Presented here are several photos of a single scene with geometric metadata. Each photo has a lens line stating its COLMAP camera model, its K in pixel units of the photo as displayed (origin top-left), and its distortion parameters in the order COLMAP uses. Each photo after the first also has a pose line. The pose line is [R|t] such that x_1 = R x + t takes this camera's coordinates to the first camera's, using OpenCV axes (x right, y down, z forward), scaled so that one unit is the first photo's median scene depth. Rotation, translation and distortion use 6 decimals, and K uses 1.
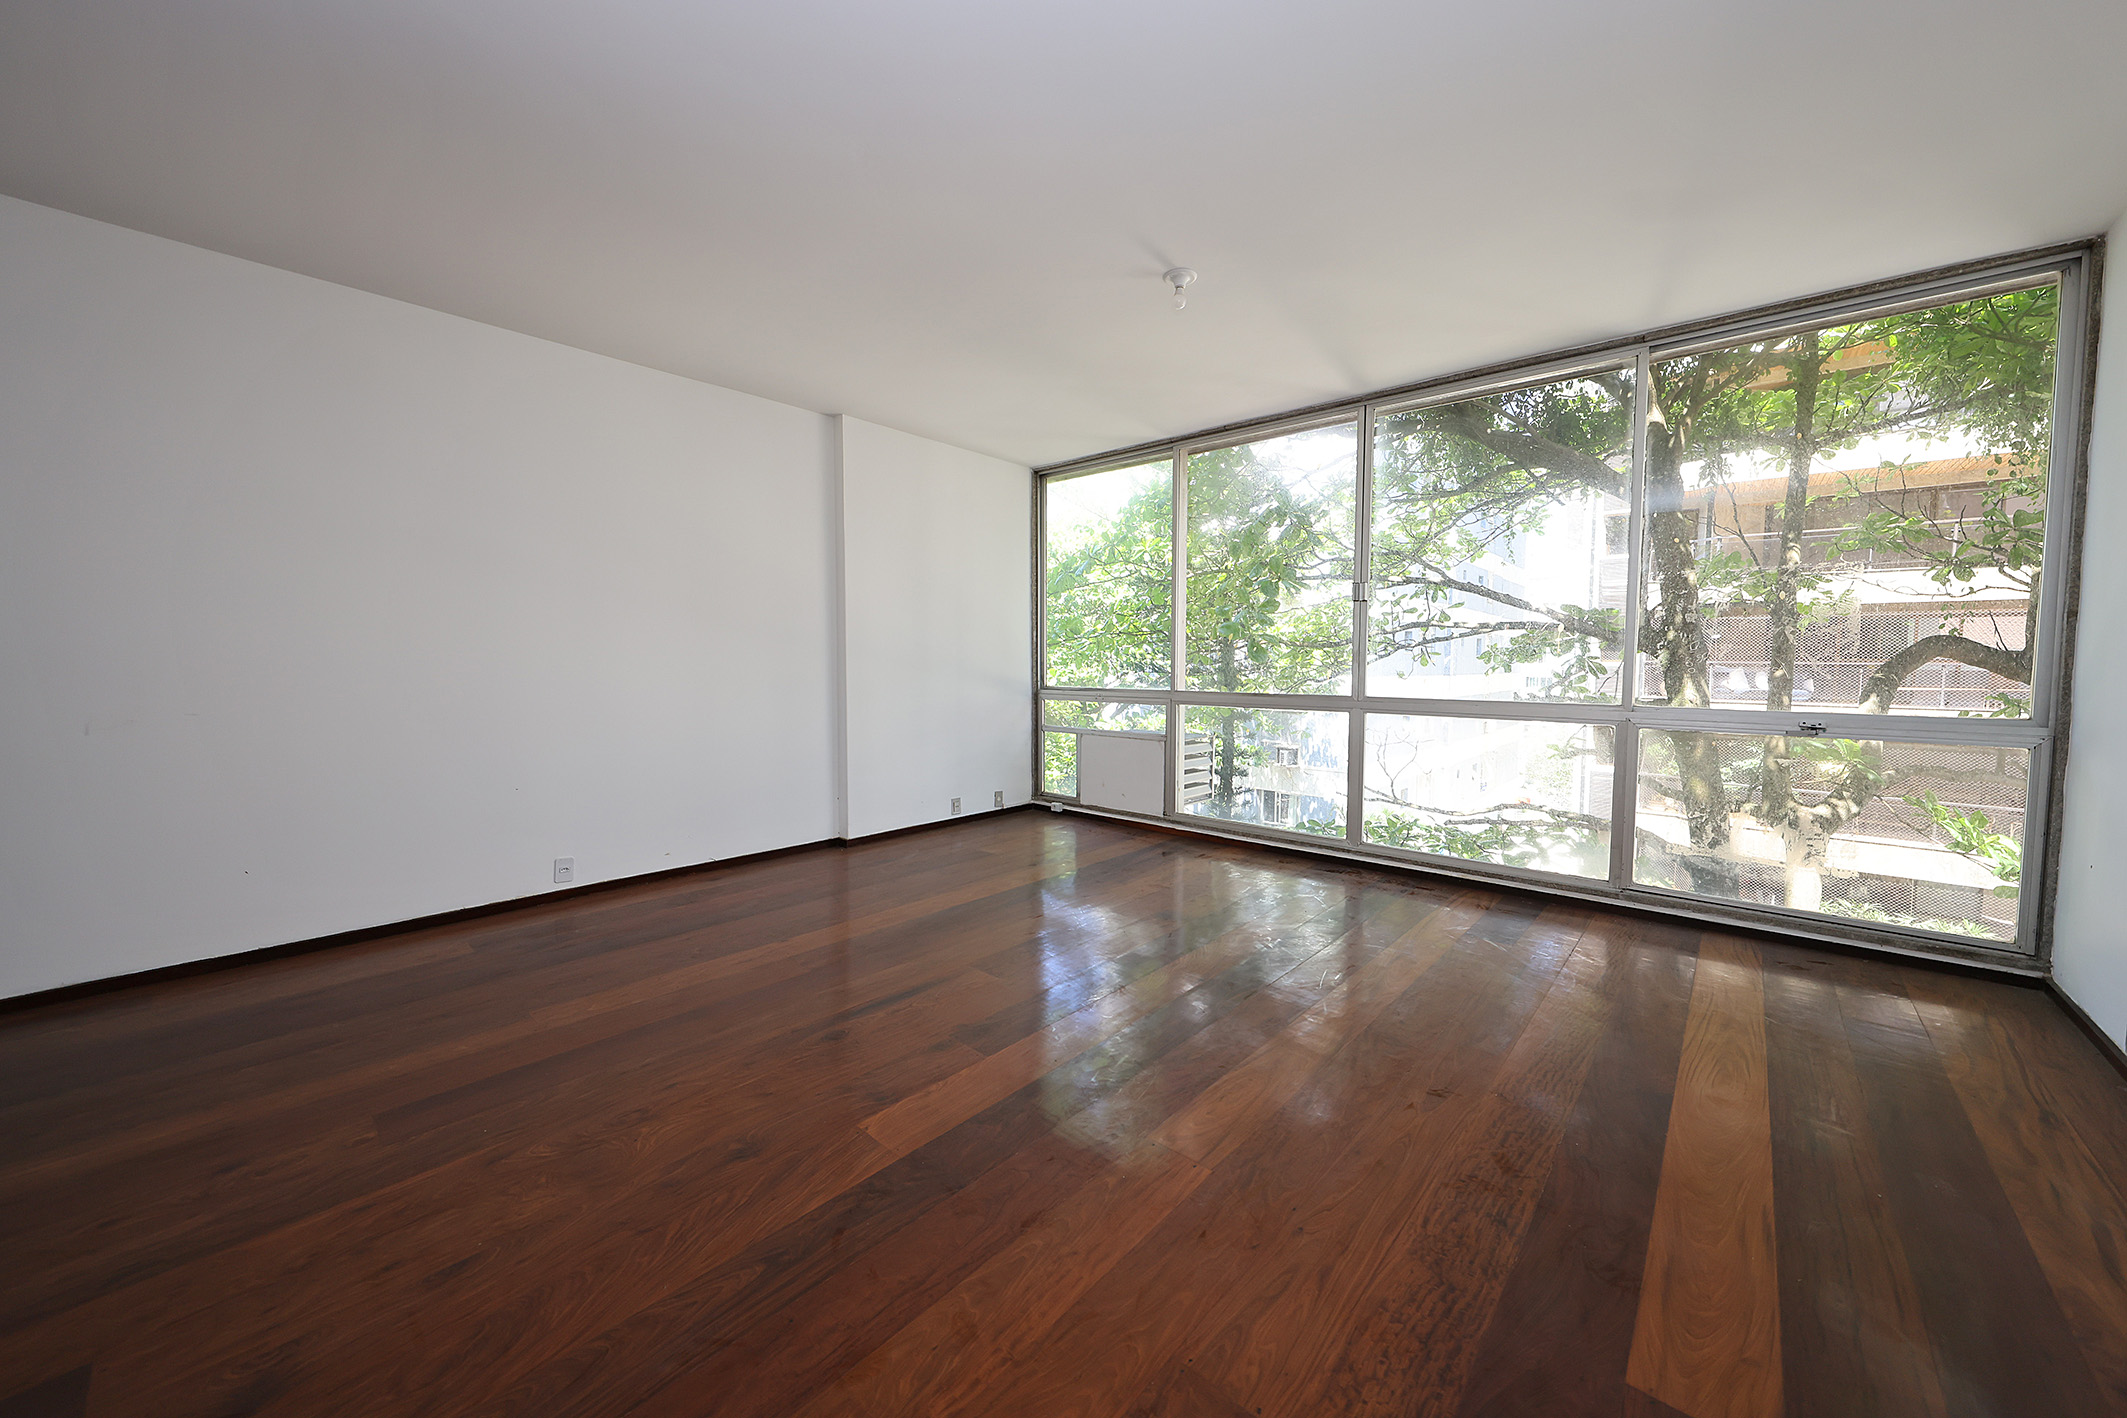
lens RADIAL K [[752.9, 0, 1060.9], [0, 752.9, 695.9], [0, 0, 1]] dist [0.002124, -0.000089]
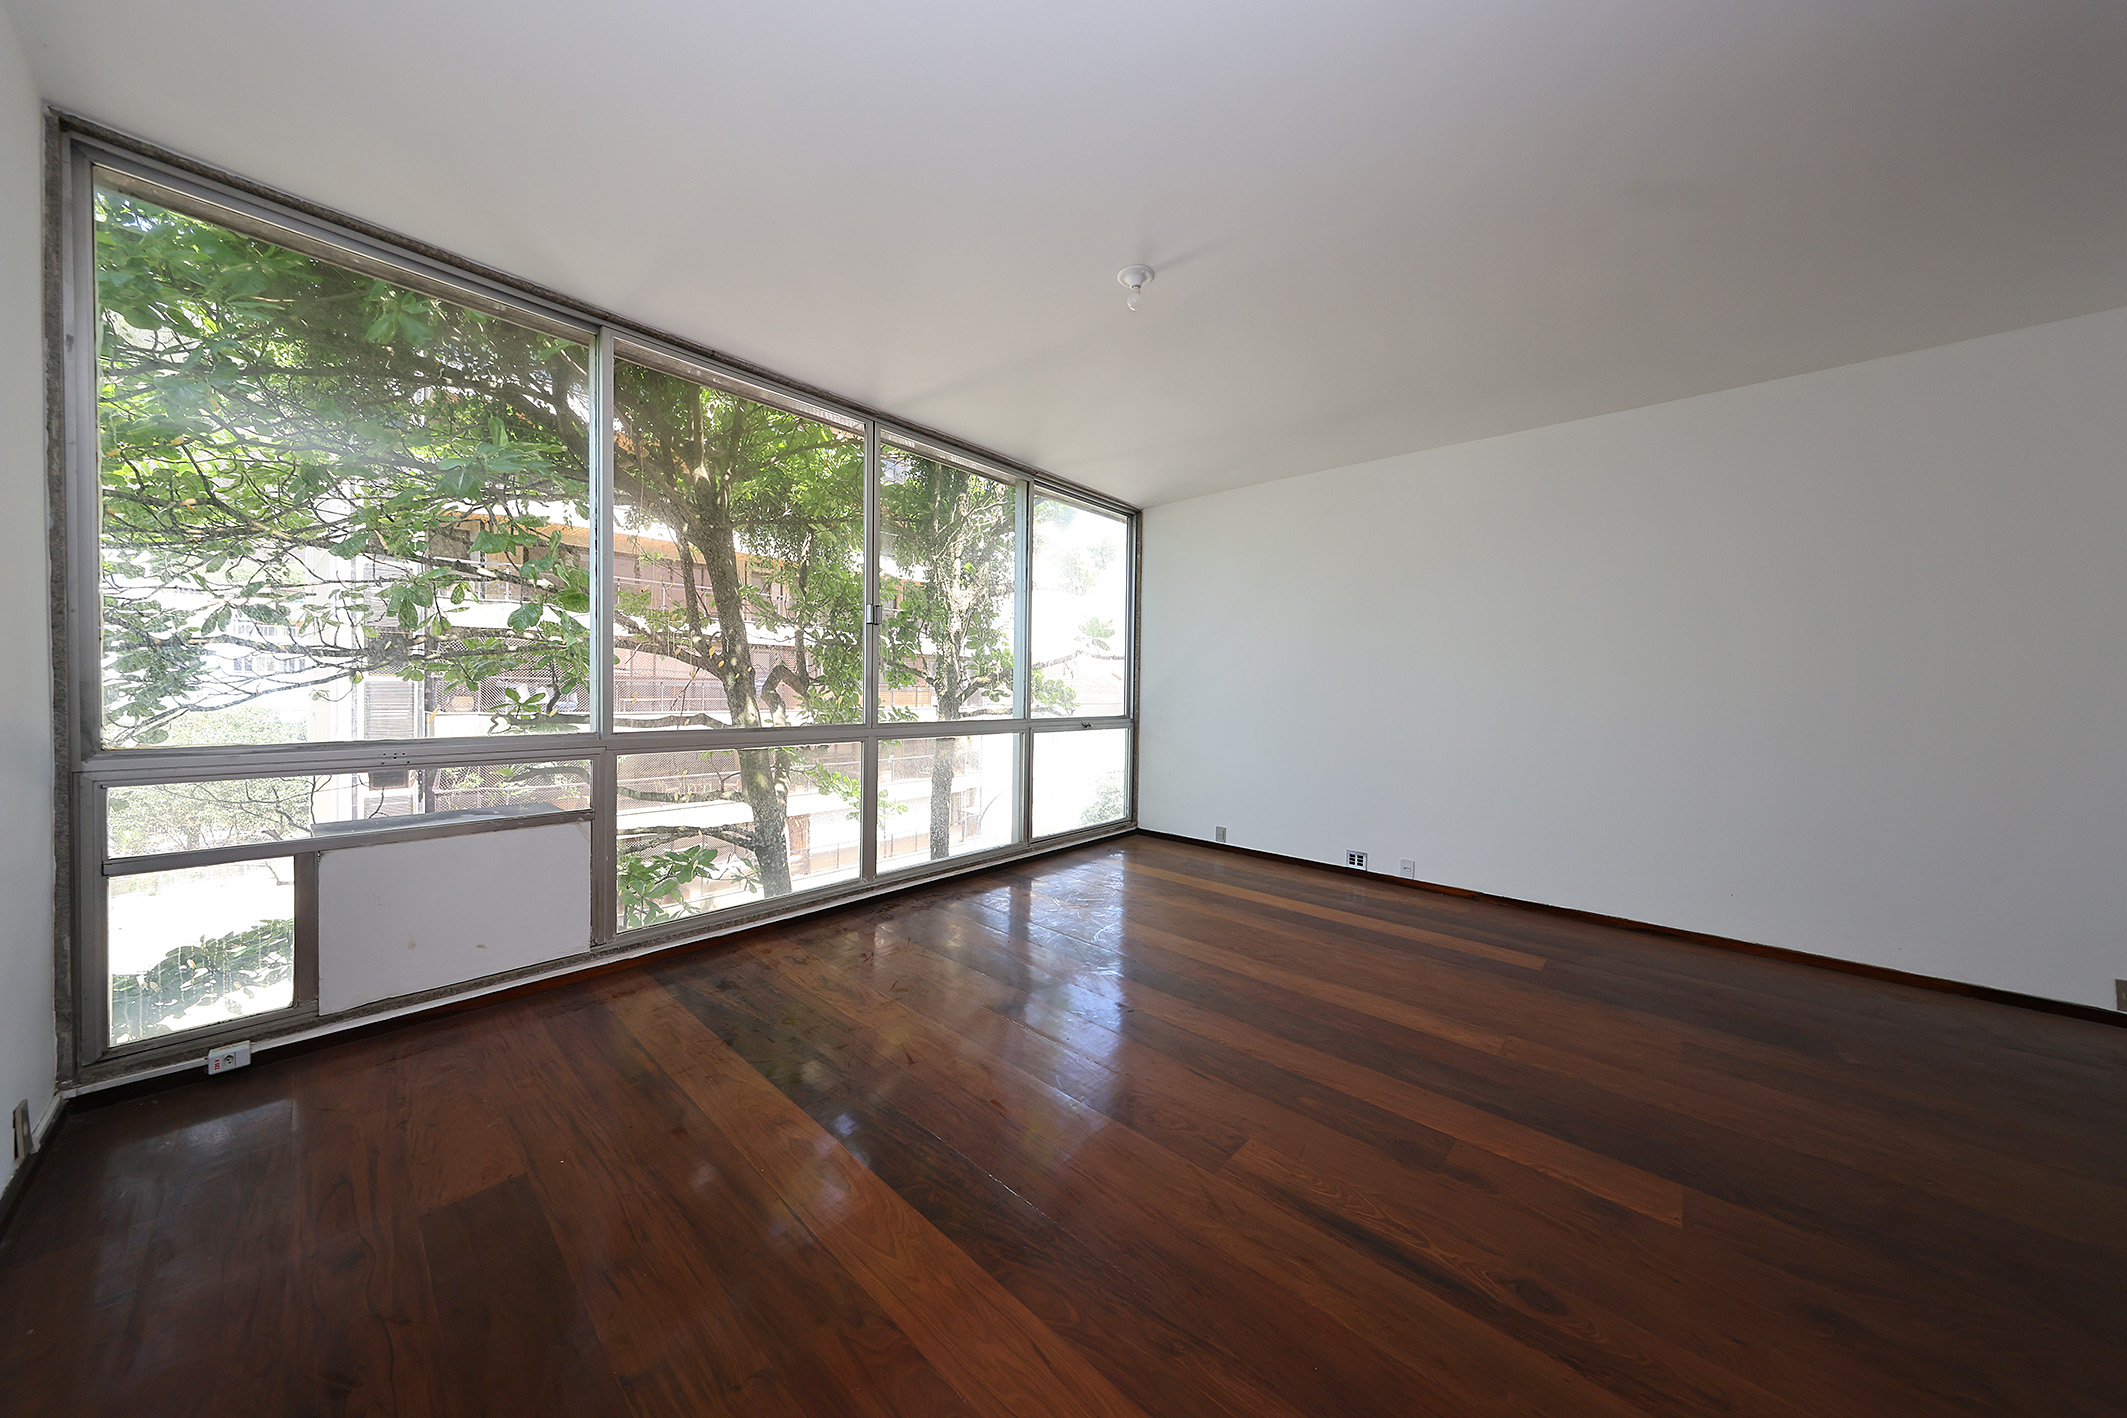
lens RADIAL K [[691.8, 0, 1070.9], [0, 691.8, 702.8], [0, 0, 1]] dist [-0.002118, -0.000068]
pose [[0.010555, -0.022977, 0.999680, -0.467205], [0.041876, 0.998869, 0.022516, -0.032382], [-0.999067, 0.041625, 0.011505, 0.741373]]
